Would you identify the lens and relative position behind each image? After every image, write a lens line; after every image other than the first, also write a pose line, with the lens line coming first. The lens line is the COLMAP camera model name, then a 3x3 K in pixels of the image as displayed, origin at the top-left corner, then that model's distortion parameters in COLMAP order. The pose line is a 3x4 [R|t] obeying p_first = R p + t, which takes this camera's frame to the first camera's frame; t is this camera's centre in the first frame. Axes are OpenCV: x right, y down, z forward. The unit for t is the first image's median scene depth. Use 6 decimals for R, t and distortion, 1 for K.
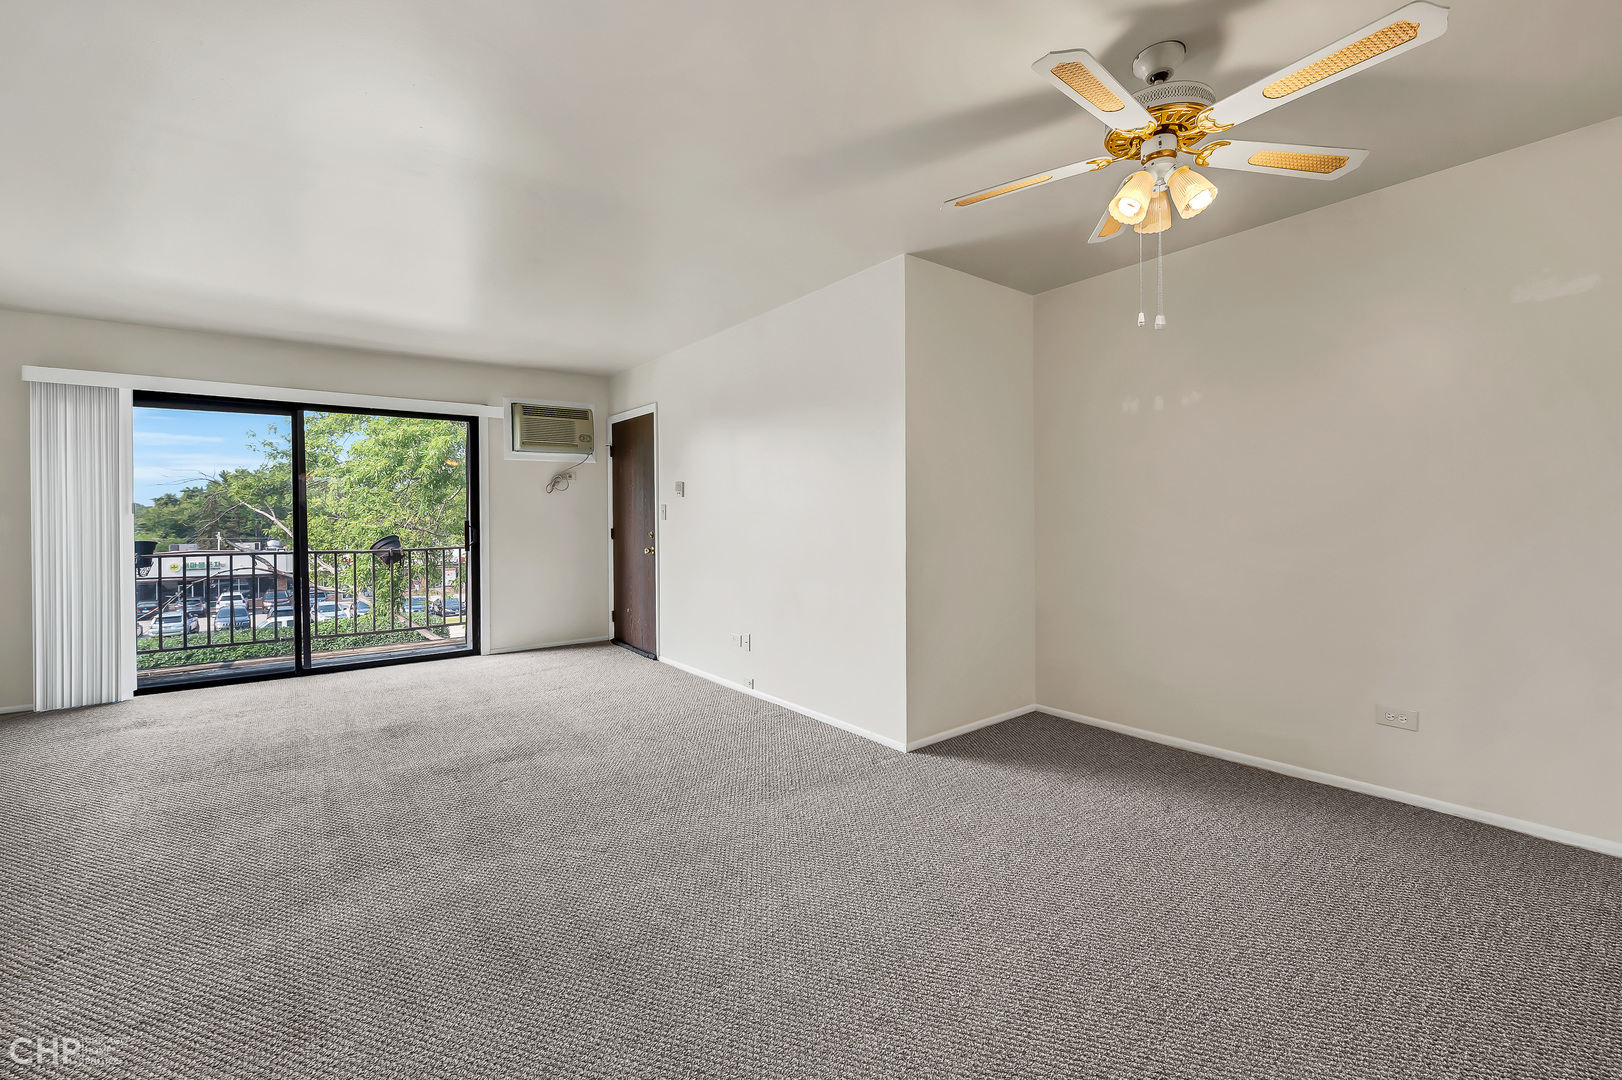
lens RADIAL K [[672.6, 0, 821.9], [0, 672.6, 529.0], [0, 0, 1]] dist [-0.002393, -0.000228]
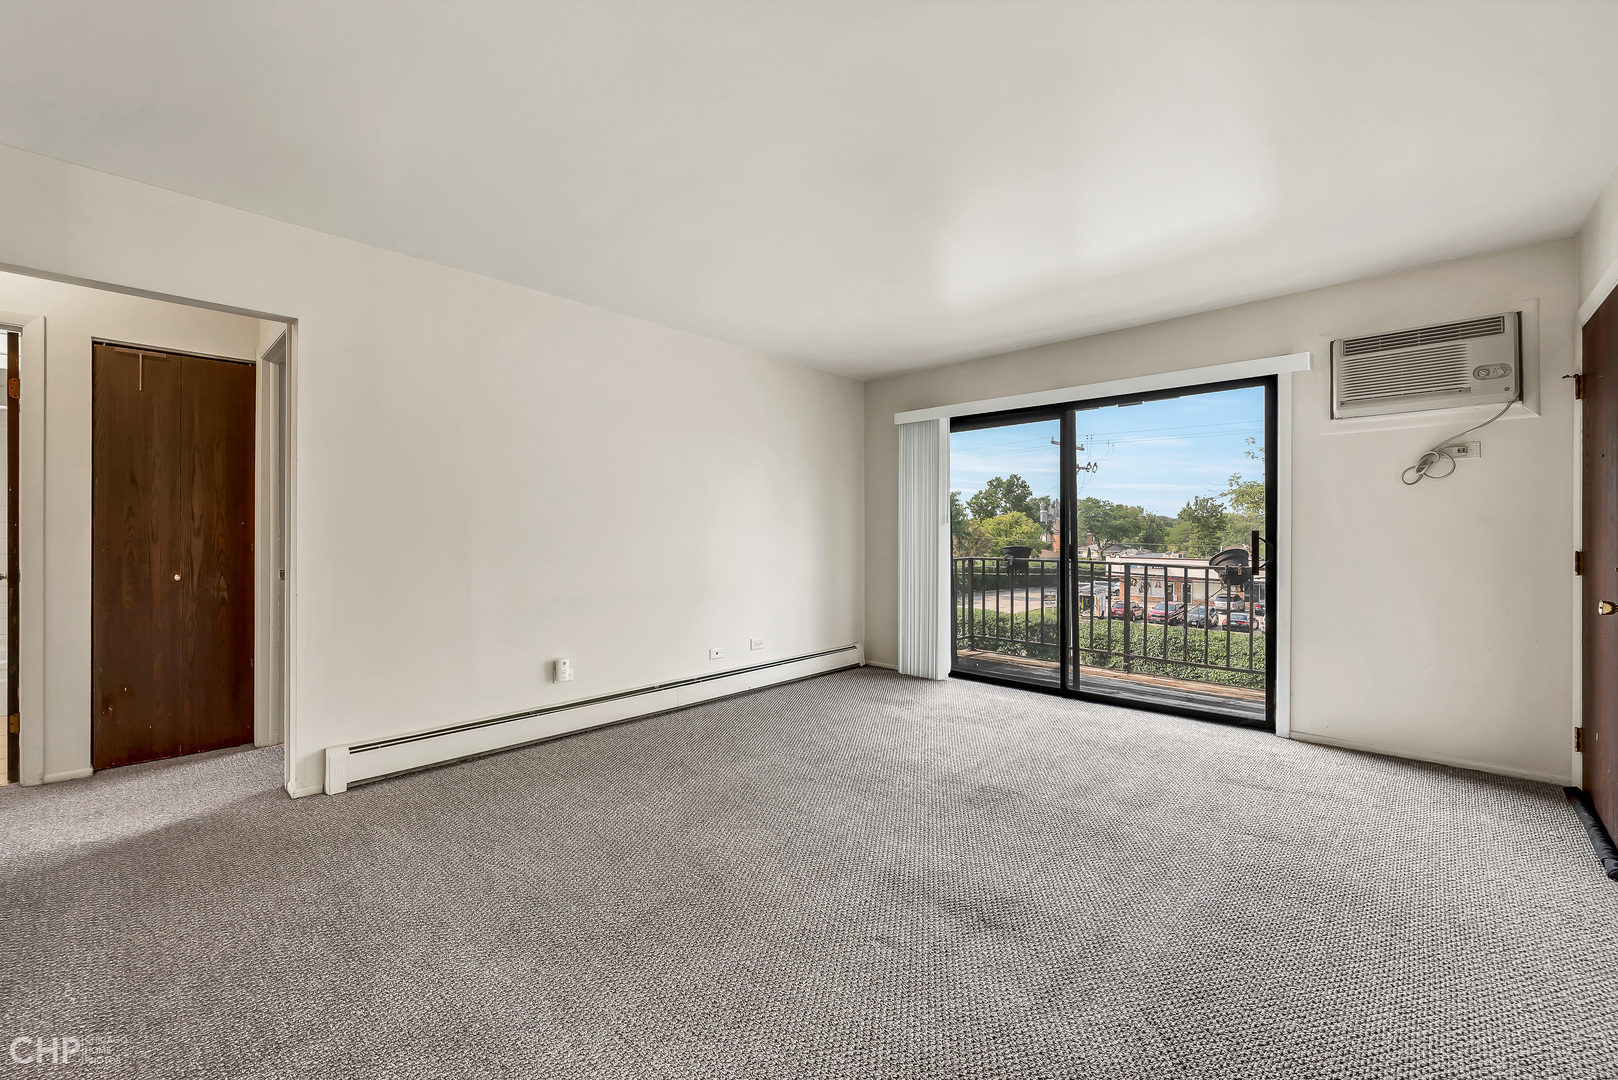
lens RADIAL K [[670.9, 0, 818.5], [0, 670.9, 533.5], [0, 0, 1]] dist [-0.002393, -0.000228]
pose [[0.132180, 0.019247, -0.991039, 0.097093], [-0.011457, 0.999774, 0.017888, -0.019593], [0.991160, 0.008989, 0.132371, 0.521794]]
